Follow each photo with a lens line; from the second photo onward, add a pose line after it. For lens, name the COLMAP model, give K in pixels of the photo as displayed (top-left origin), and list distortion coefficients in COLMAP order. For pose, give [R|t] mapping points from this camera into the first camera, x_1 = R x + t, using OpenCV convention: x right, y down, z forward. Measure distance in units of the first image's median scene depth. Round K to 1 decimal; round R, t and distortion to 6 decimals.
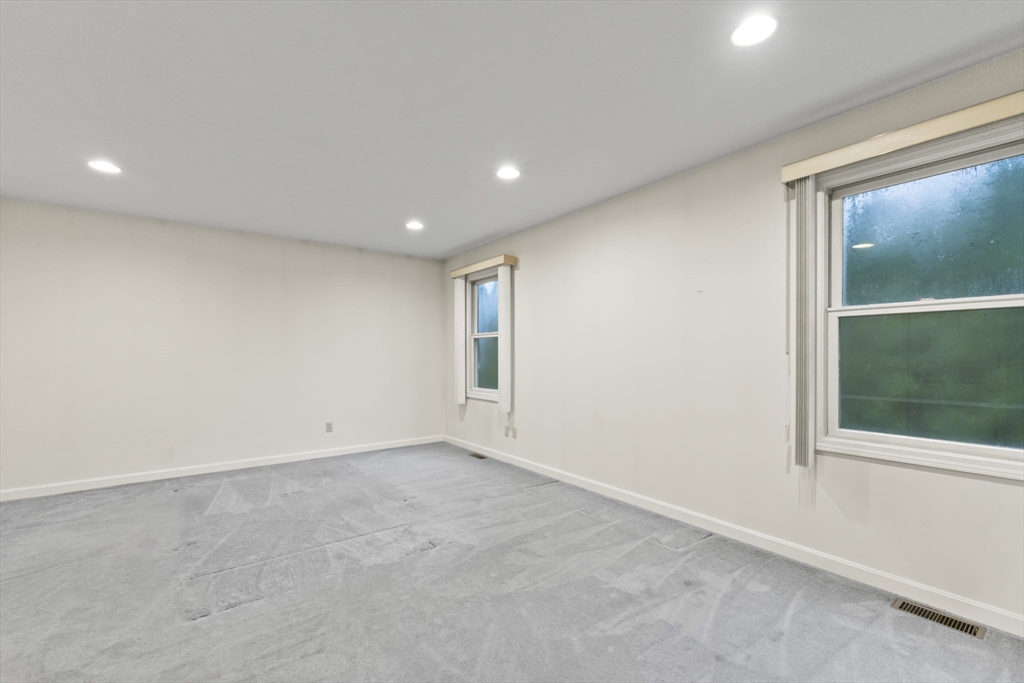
lens RADIAL K [[437.8, 0, 509.7], [0, 437.8, 355.9], [0, 0, 1]] dist [0.020143, -0.000072]
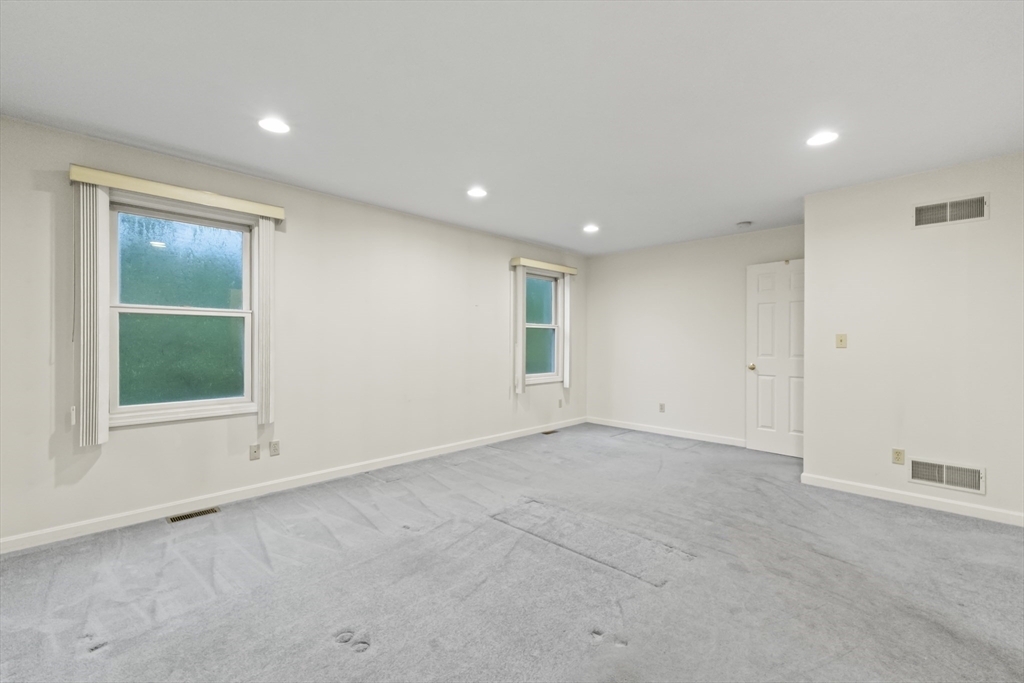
lens RADIAL K [[425.7, 0, 509.9], [0, 425.7, 345.0], [0, 0, 1]] dist [0.000251, 0.000077]
pose [[-0.144067, -0.003965, 0.989560, -0.758986], [0.001566, 0.999990, 0.004234, -0.003256], [-0.989567, 0.002160, -0.144060, 0.707338]]
